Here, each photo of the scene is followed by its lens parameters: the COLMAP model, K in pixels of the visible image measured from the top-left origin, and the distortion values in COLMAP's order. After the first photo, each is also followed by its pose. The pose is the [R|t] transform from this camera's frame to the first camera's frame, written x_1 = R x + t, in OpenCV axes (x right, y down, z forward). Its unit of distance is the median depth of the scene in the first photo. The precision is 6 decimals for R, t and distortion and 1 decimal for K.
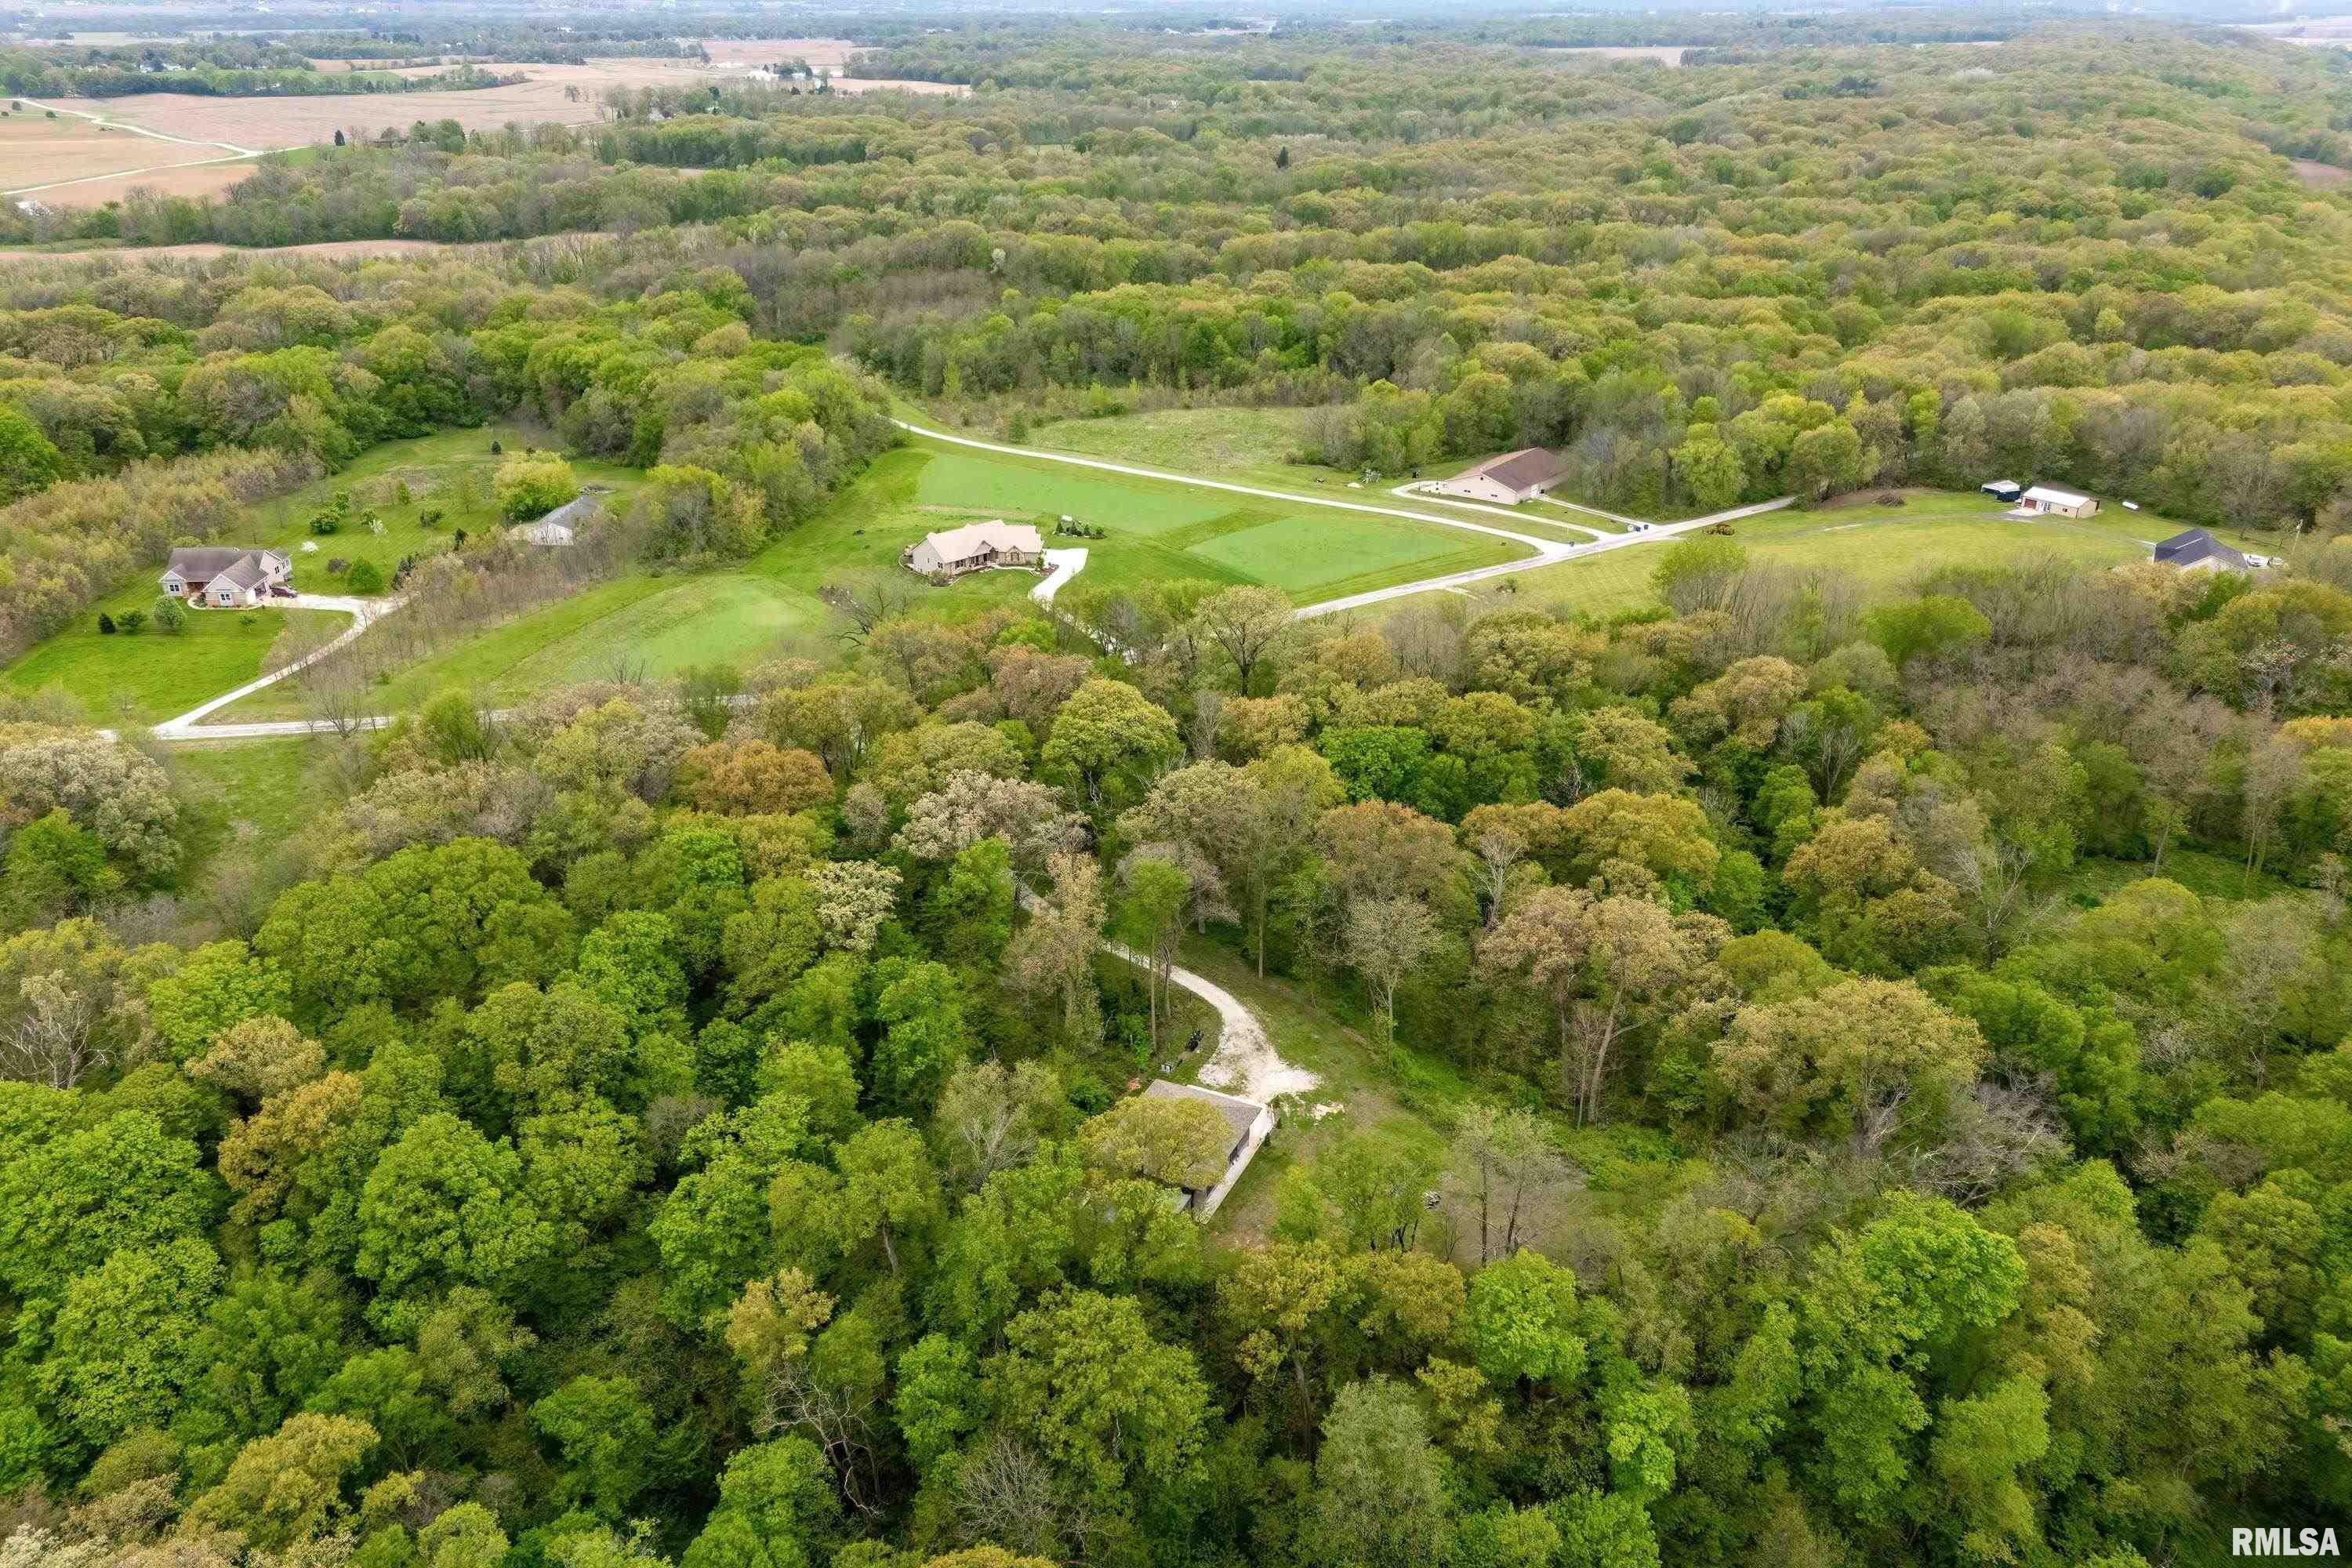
lens RADIAL K [[1714.8, 0, 1151.9], [0, 1714.8, 802.4], [0, 0, 1]] dist [0.066661, -0.058577]
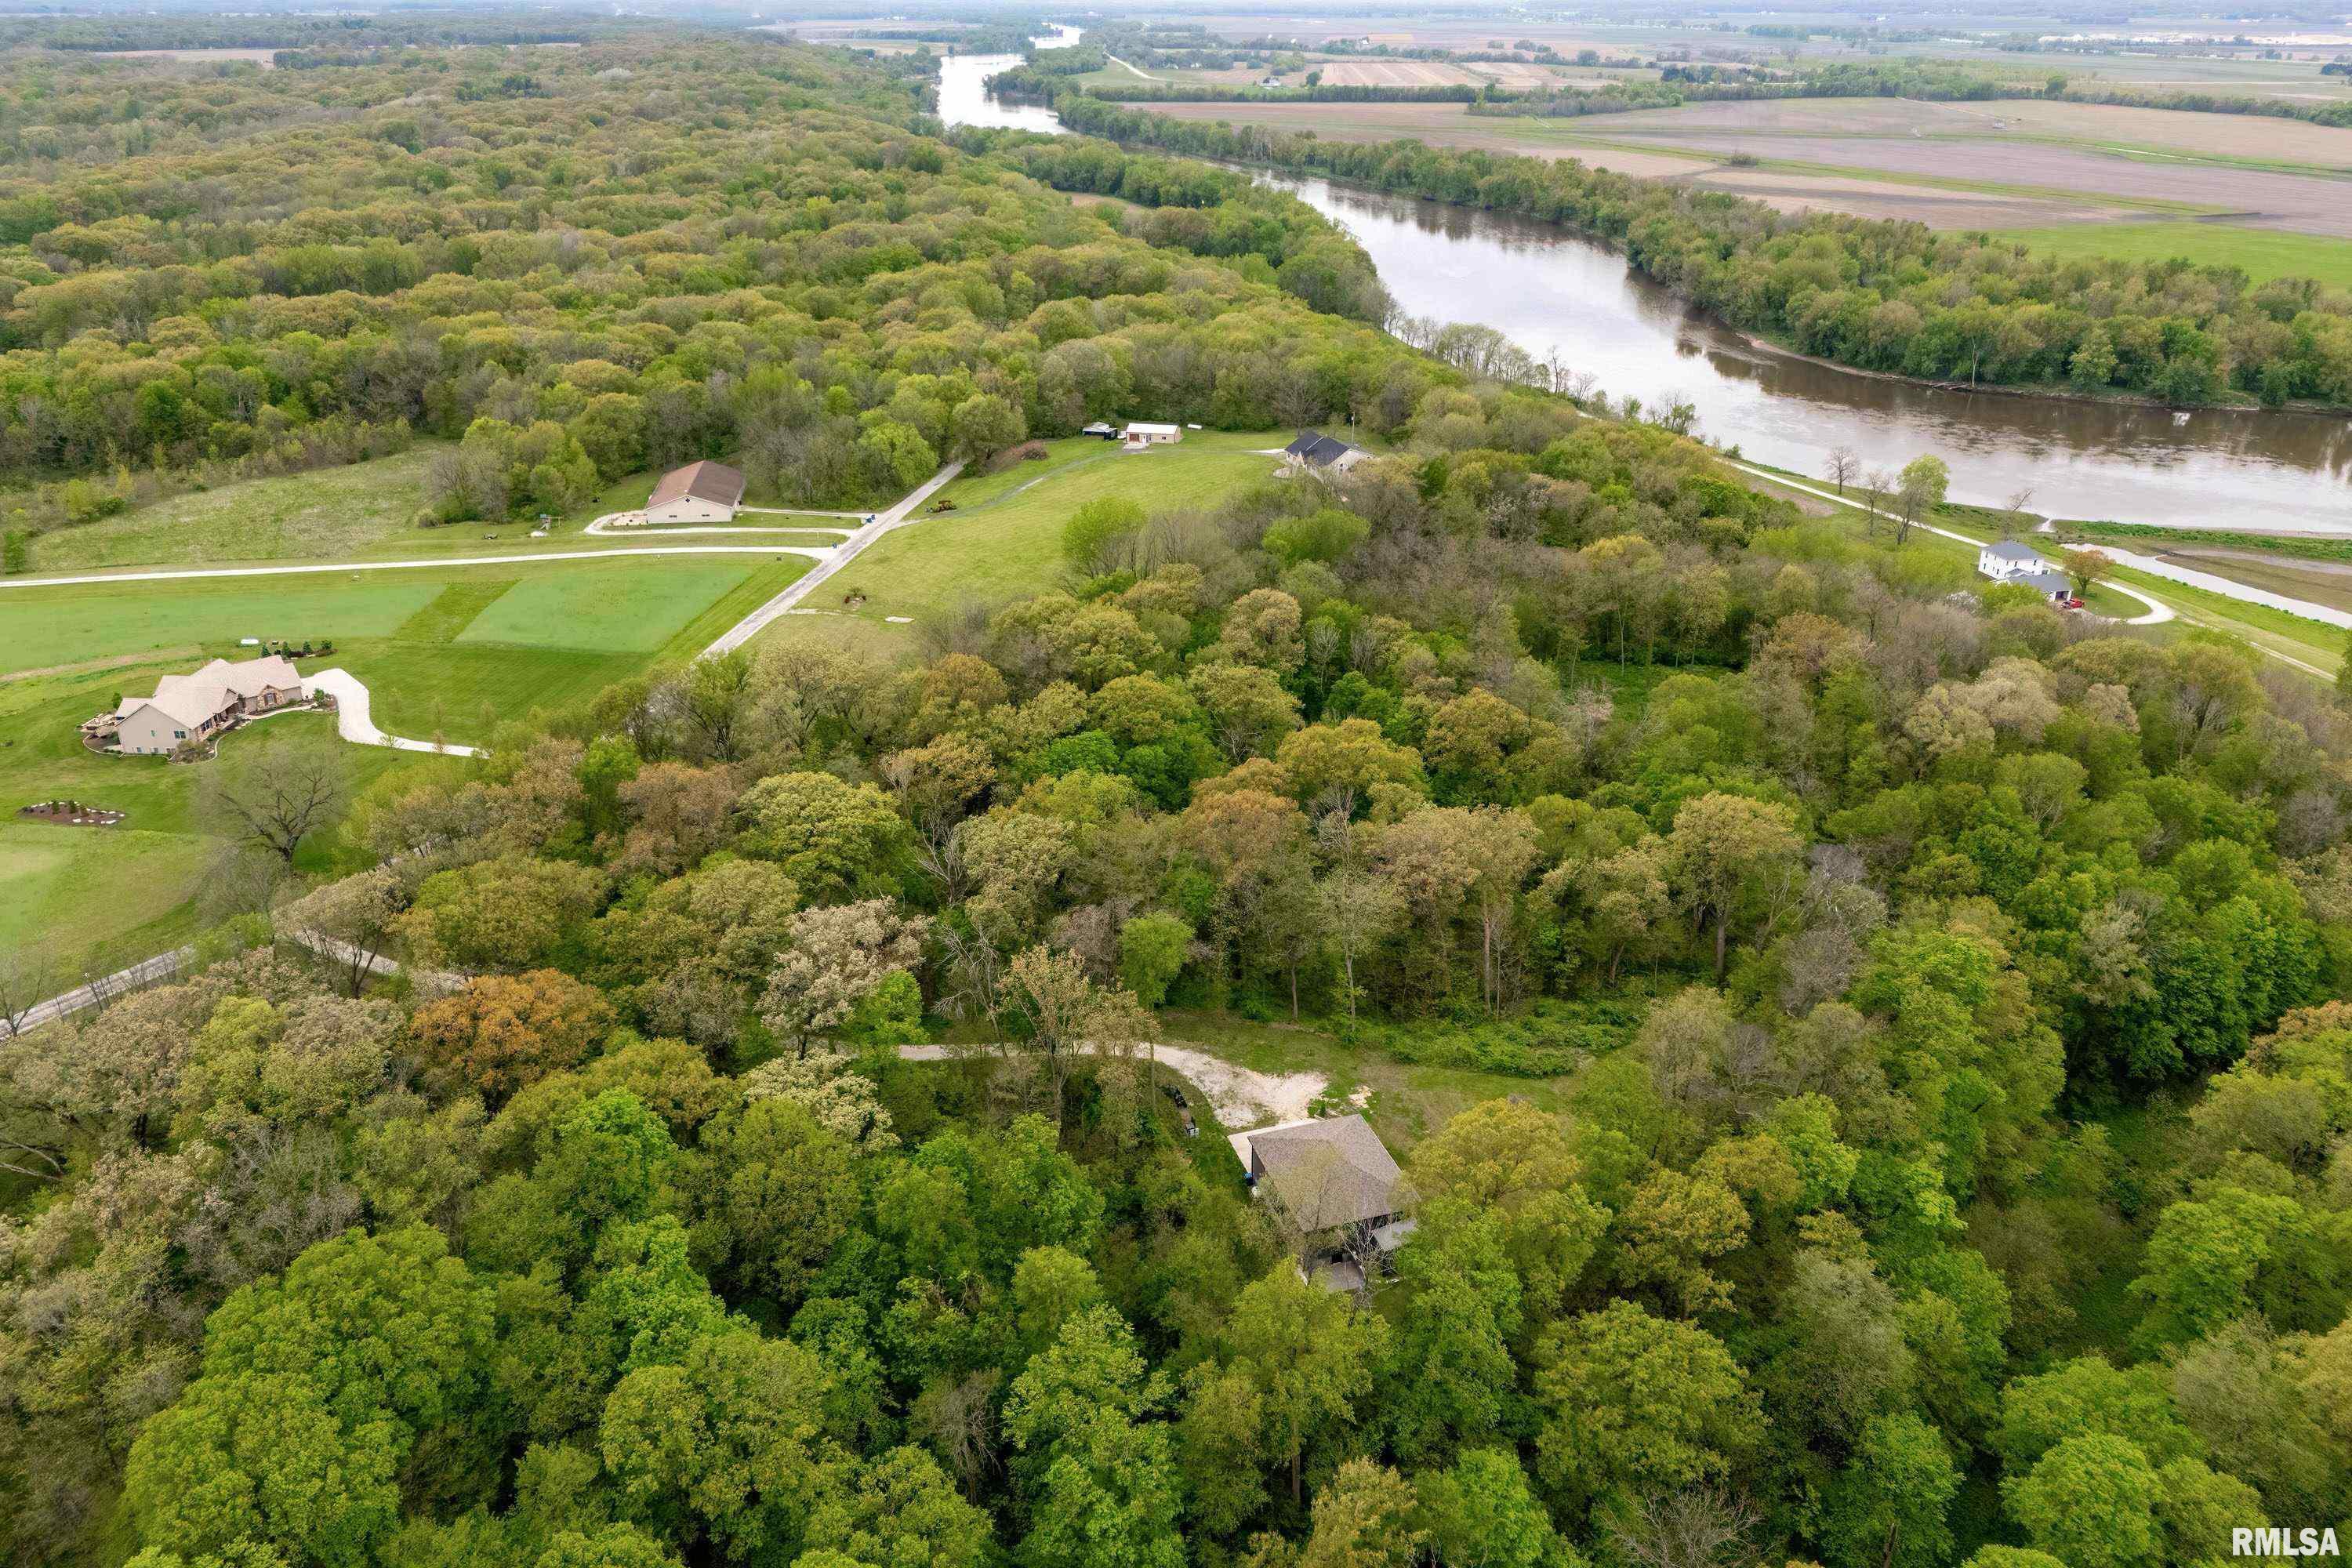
lens RADIAL K [[1714.8, 0, 1172.4], [0, 1714.8, 776.3], [0, 0, 1]] dist [0.066661, -0.058577]
pose [[0.719379, -0.284797, 0.633549, -0.262481], [0.293463, 0.951297, 0.094414, -0.058202], [-0.629582, 0.118004, 0.767920, 0.135165]]
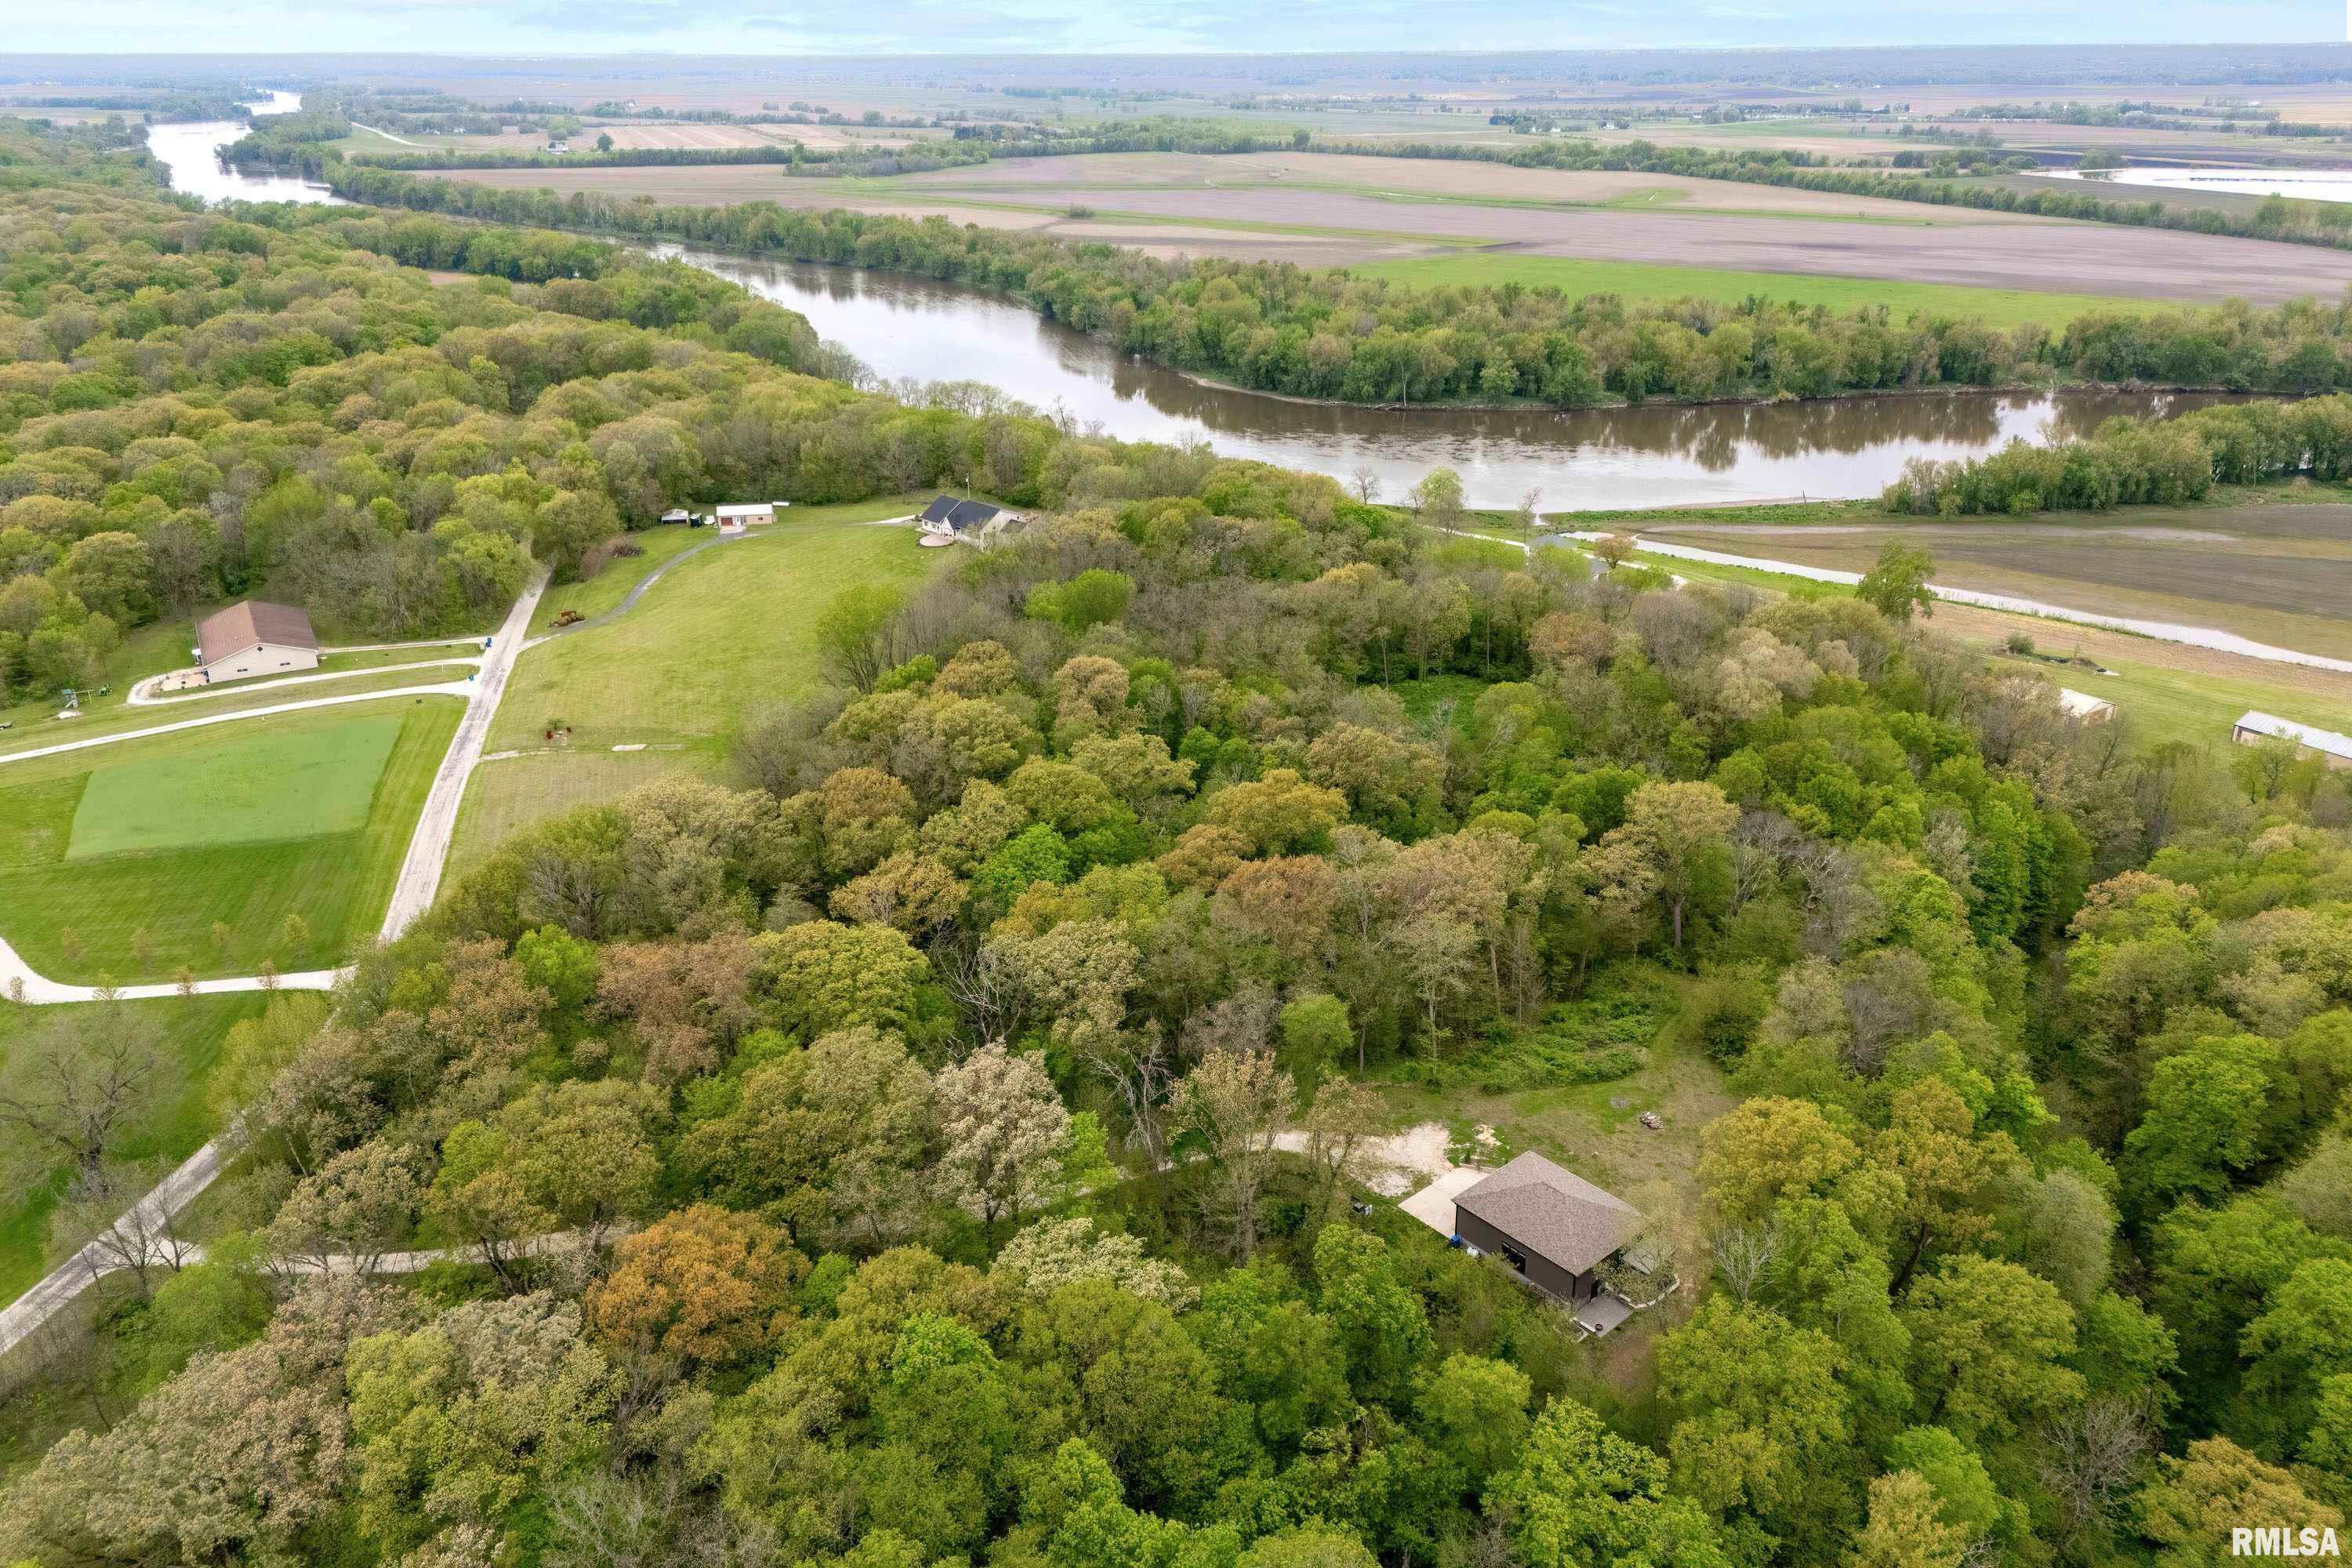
lens RADIAL K [[1714.8, 0, 1175.4], [0, 1714.8, 795.7], [0, 0, 1]] dist [0.066661, -0.058577]
pose [[0.386704, -0.364264, 0.847214, -0.349985], [0.396176, 0.895210, 0.204069, -0.127998], [-0.832769, 0.256732, 0.490494, 0.290704]]
